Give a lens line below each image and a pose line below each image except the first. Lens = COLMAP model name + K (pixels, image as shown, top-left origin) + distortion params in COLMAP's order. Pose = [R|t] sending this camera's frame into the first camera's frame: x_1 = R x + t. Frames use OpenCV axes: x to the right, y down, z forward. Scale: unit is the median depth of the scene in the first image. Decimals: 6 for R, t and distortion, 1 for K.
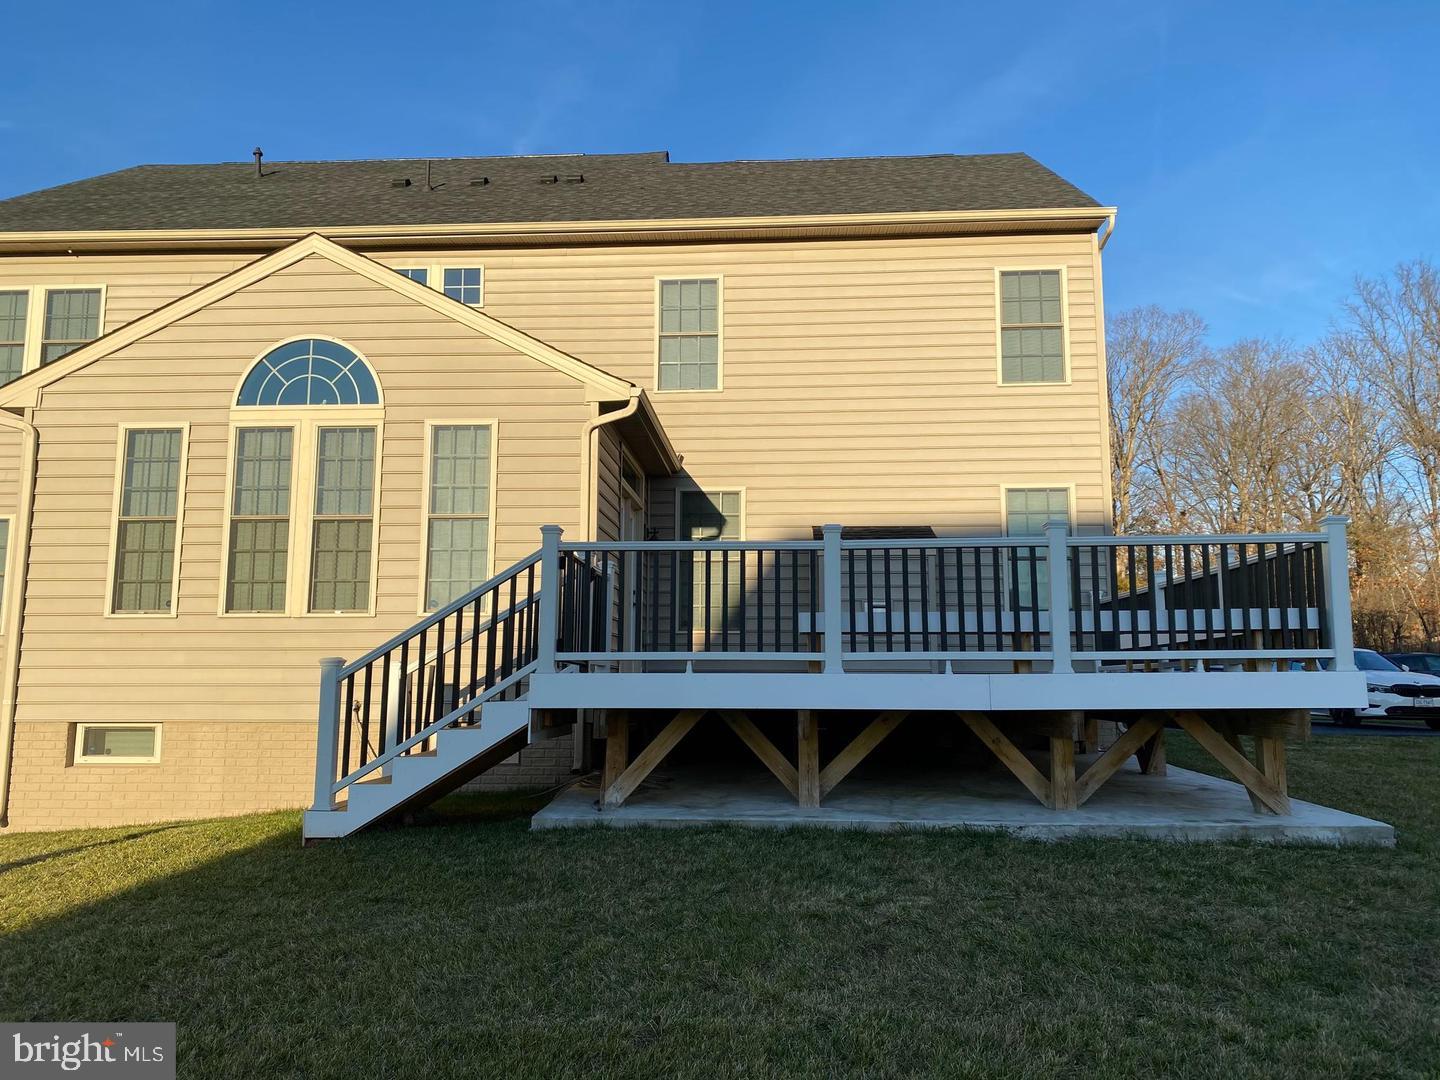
lens RADIAL K [[1125.9, 0, 720.0], [0, 1125.9, 540.0], [0, 0, 1]] dist [0.080580, -0.161299]
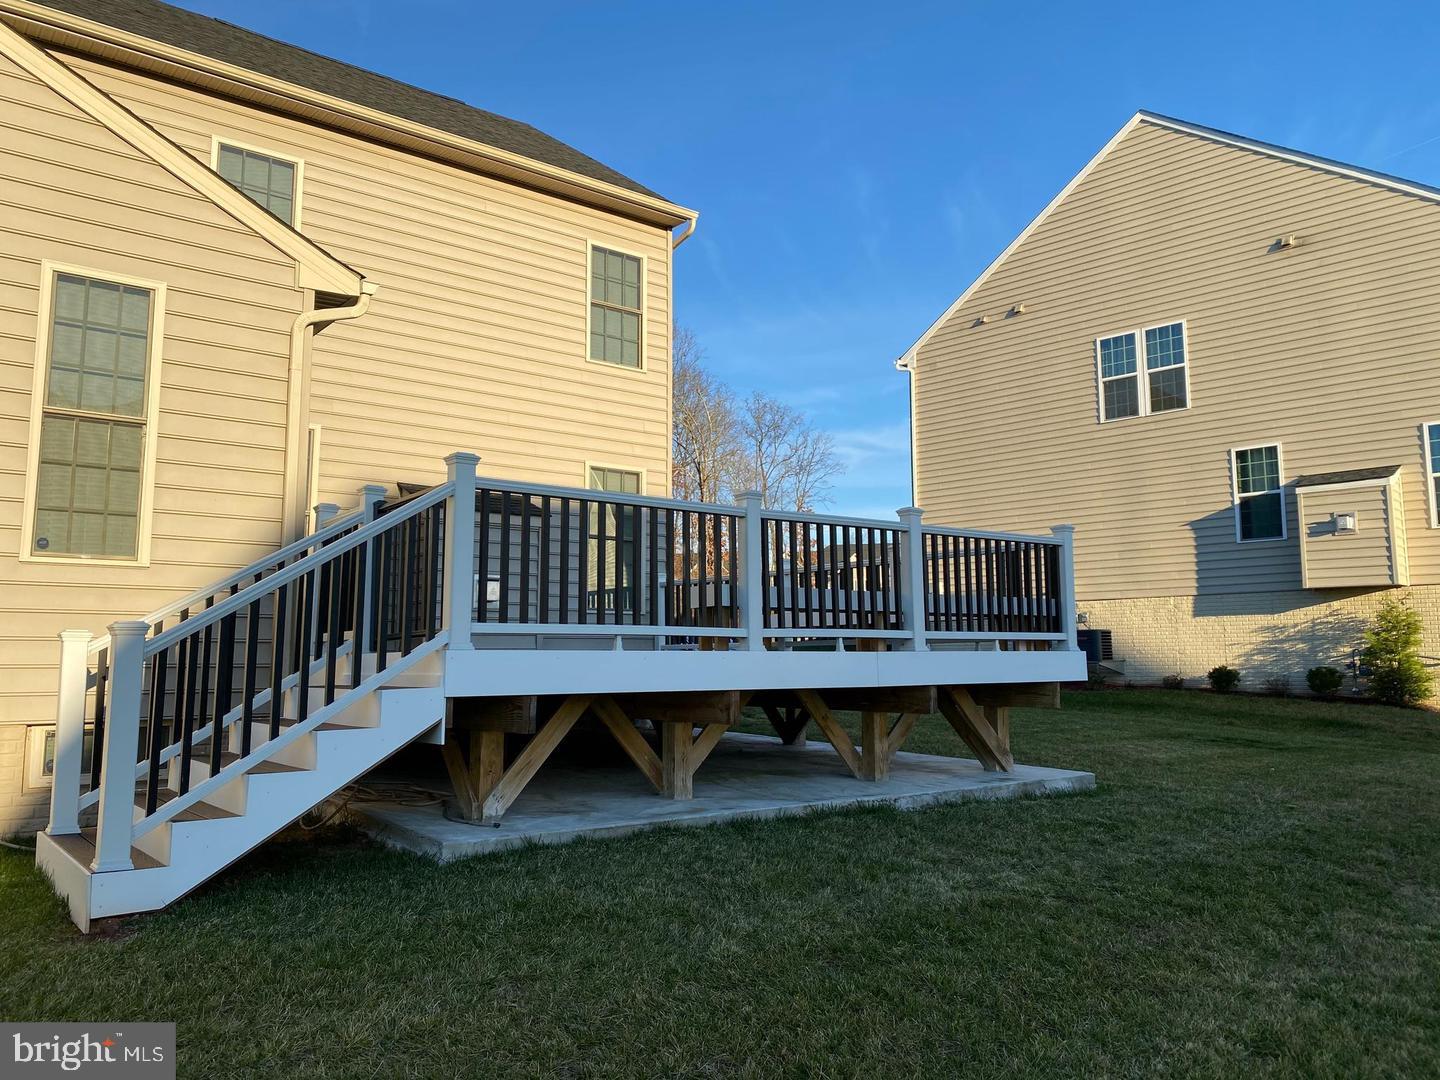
lens RADIAL K [[1125.9, 0, 720.0], [0, 1125.9, 540.0], [0, 0, 1]] dist [0.080580, -0.161299]
pose [[0.727909, 0.071837, 0.681900, -0.415493], [-0.080861, 0.996551, -0.018669, 0.034792], [-0.680889, -0.041550, 0.731207, 0.257573]]
